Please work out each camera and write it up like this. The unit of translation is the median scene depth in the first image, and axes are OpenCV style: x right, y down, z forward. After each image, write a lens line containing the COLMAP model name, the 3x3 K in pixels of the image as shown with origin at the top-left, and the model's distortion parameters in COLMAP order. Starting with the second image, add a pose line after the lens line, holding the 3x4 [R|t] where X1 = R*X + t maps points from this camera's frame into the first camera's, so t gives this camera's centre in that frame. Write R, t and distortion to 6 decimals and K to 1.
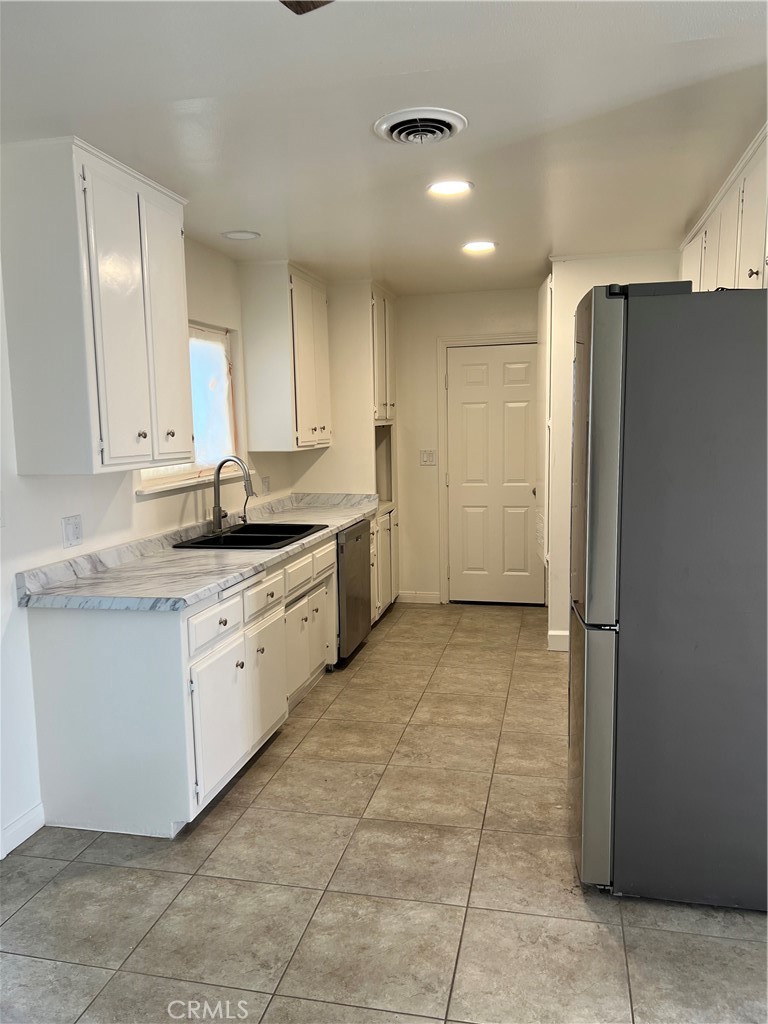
lens RADIAL K [[770.1, 0, 381.3], [0, 770.1, 515.9], [0, 0, 1]] dist [0.048182, -0.052640]
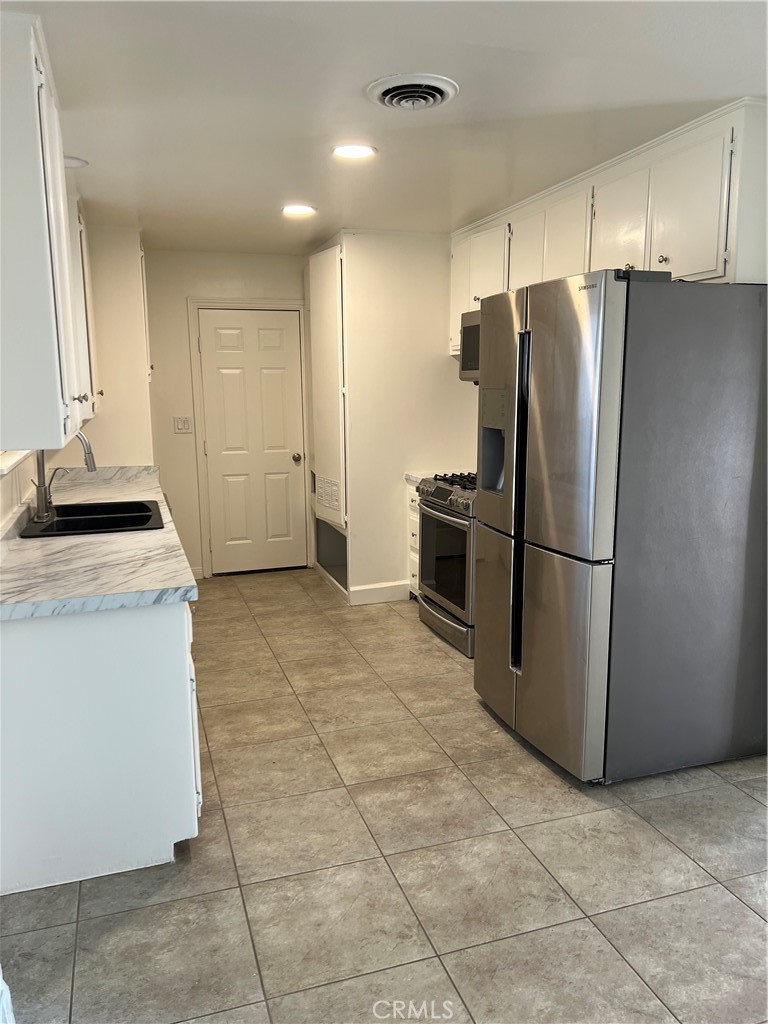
lens RADIAL K [[770.1, 0, 386.3], [0, 770.1, 512.1], [0, 0, 1]] dist [0.048182, -0.052640]
pose [[0.855456, -0.073426, 0.512644, -0.499363], [0.055614, 0.997198, 0.050025, -0.007959], [-0.514881, -0.014284, 0.857143, 0.135865]]
